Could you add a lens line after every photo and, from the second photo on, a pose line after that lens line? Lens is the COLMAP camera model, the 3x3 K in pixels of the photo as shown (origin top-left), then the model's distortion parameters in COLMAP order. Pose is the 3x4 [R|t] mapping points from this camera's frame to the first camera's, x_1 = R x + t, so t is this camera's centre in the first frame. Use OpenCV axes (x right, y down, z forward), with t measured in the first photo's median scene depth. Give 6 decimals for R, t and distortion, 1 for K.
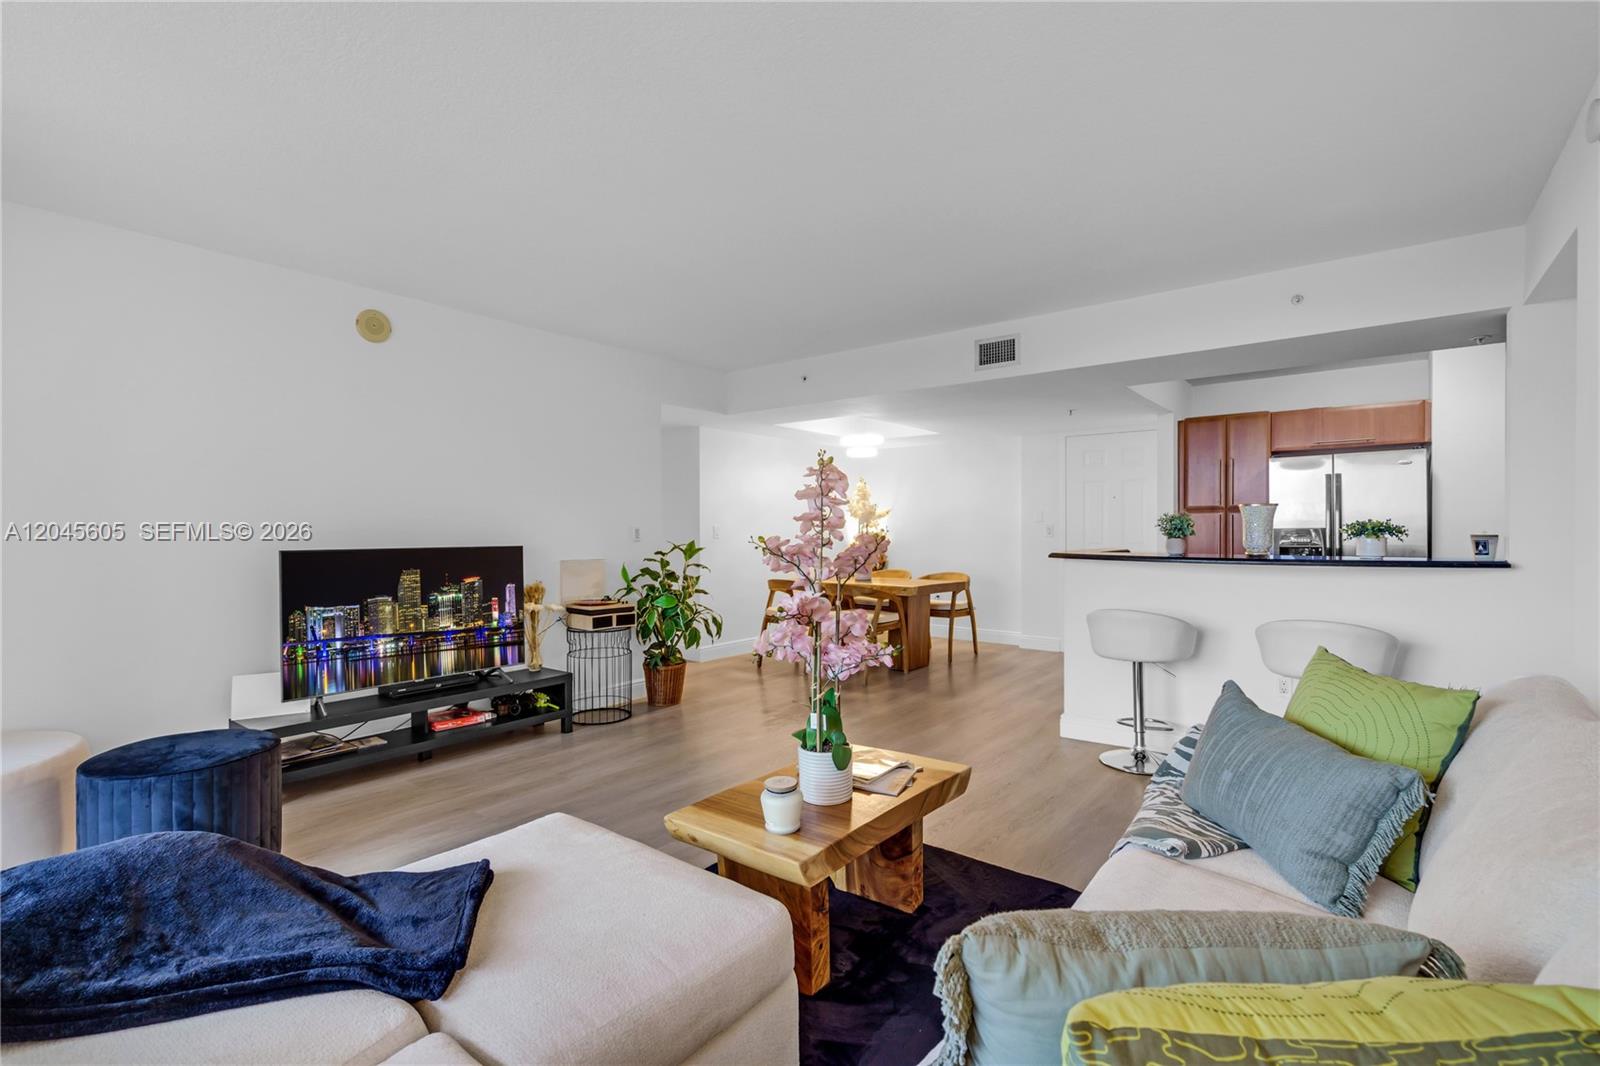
lens RADIAL K [[725.6, 0, 800.0], [0, 725.6, 533.0], [0, 0, 1]] dist [-0.001054, 0.000608]
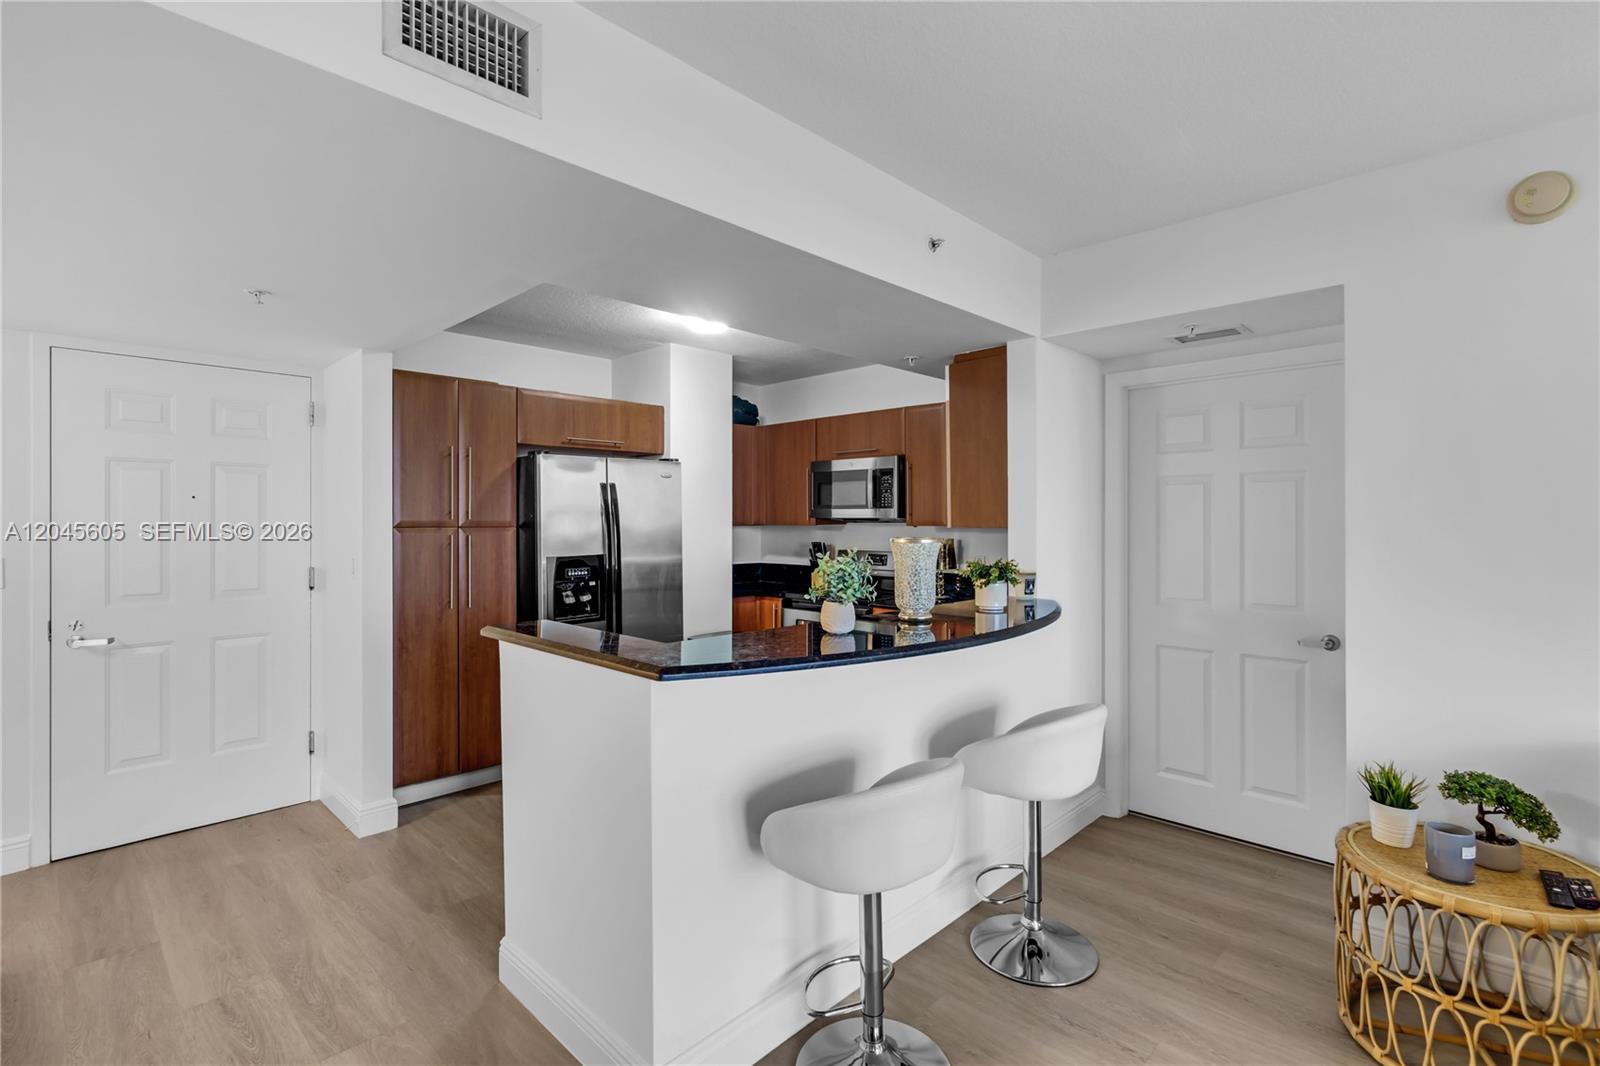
lens RADIAL K [[729.7, 0, 801.6], [0, 729.7, 521.5], [0, 0, 1]] dist [0.000452, -0.000131]
pose [[0.106216, 0.000998, 0.994343, -0.007893], [0.009681, 0.999951, -0.002038, -0.033269], [-0.994296, 0.009842, 0.106202, 0.635402]]
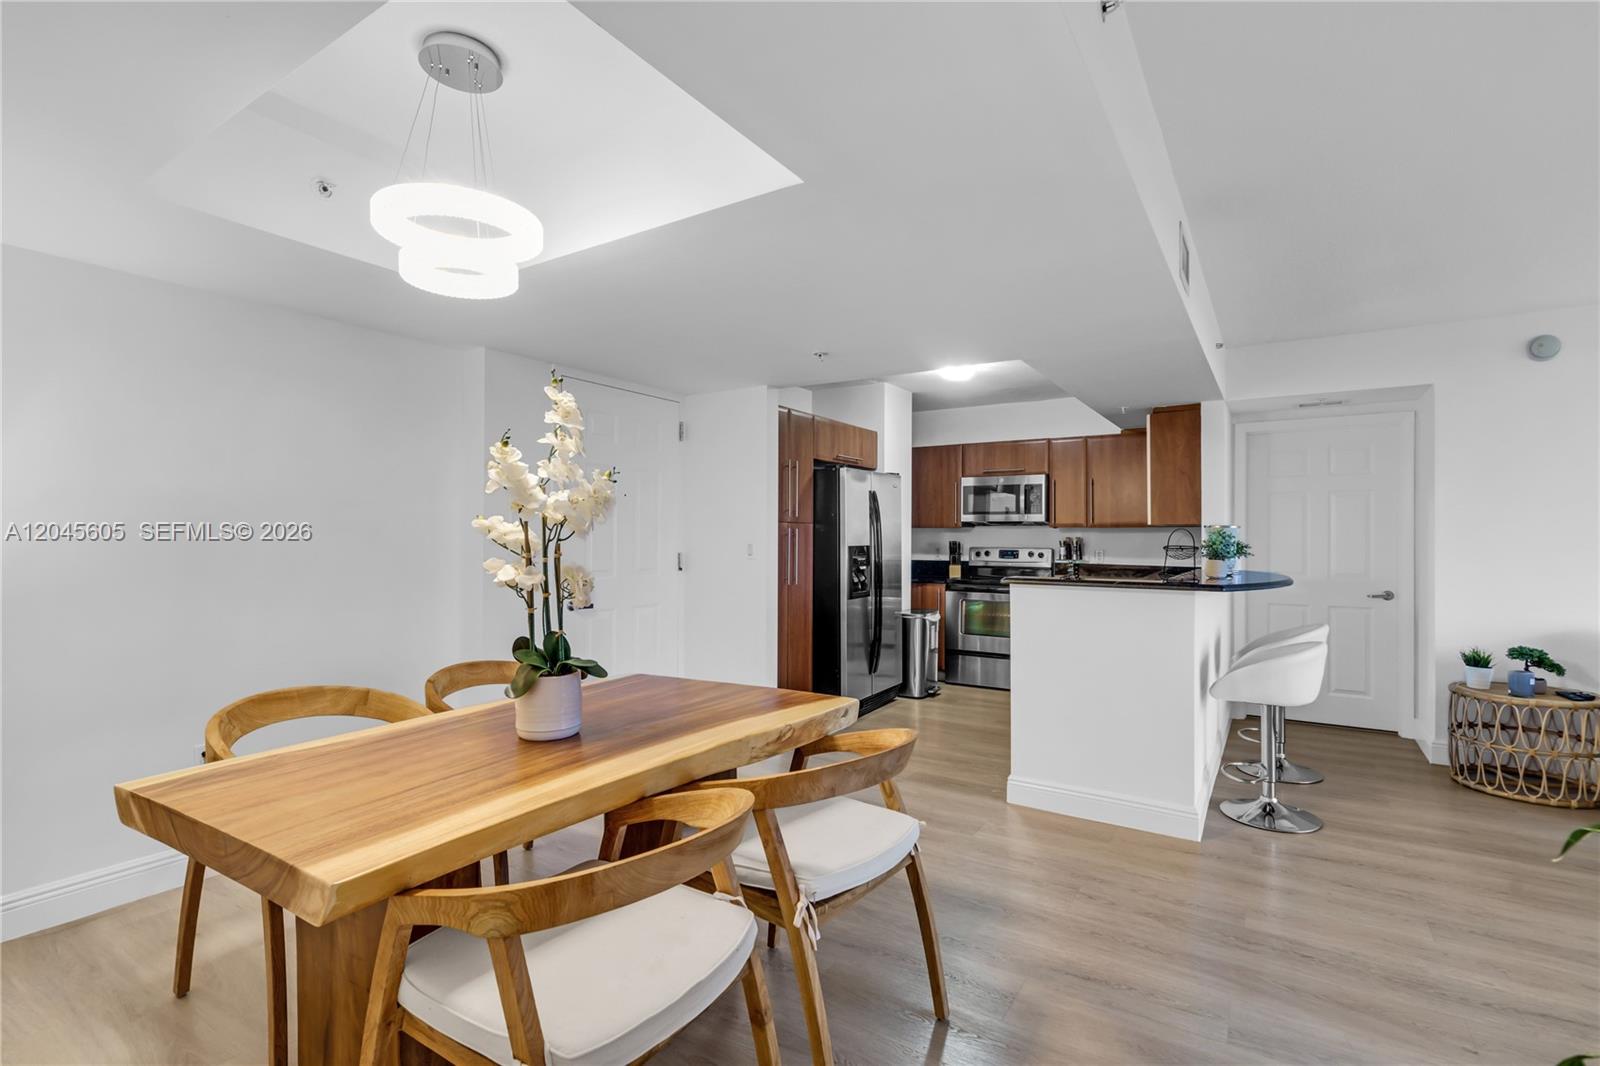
lens RADIAL K [[725.6, 0, 800.0], [0, 725.6, 533.0], [0, 0, 1]] dist [-0.001054, 0.000608]
pose [[-0.083241, 0.010842, 0.996470, -0.228228], [0.005311, 0.999931, -0.010436, -0.011681], [-0.996515, 0.004423, -0.083293, 1.053658]]
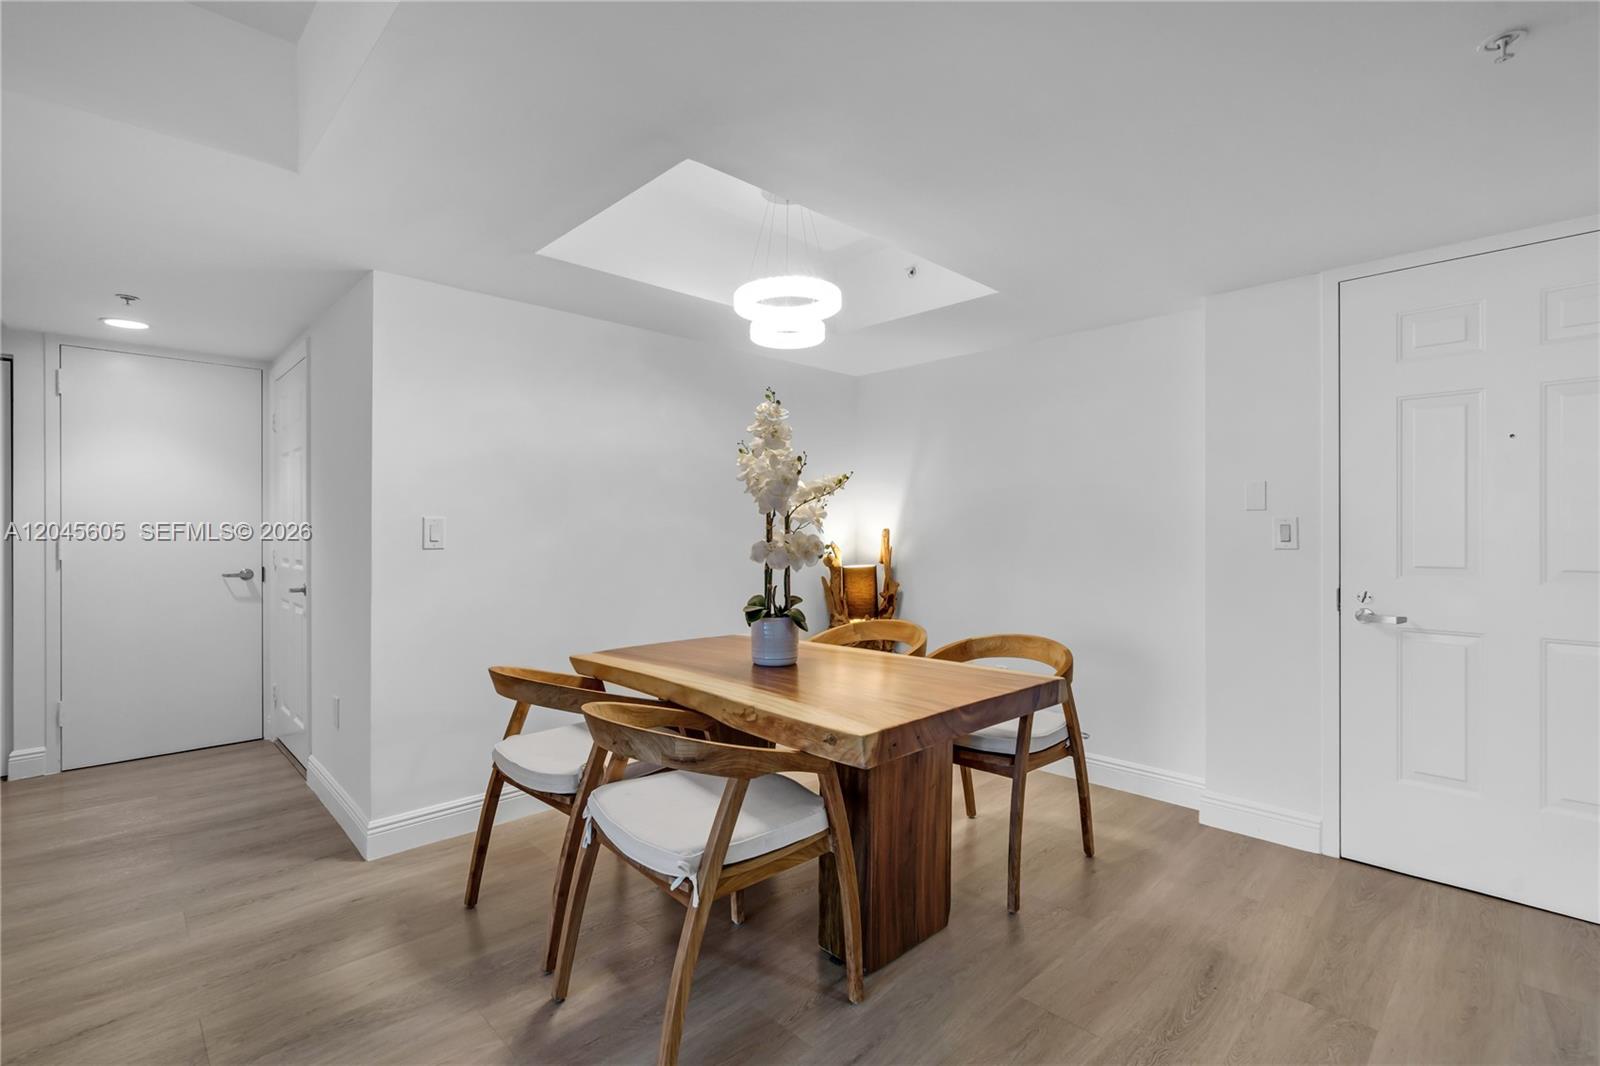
lens RADIAL K [[725.6, 0, 800.0], [0, 725.6, 533.0], [0, 0, 1]] dist [-0.001054, 0.000608]
pose [[0.992203, 0.003777, -0.124571, 0.166358], [-0.005048, 0.999938, -0.009886, 0.001918], [0.124526, 0.010437, 0.992161, 0.719512]]
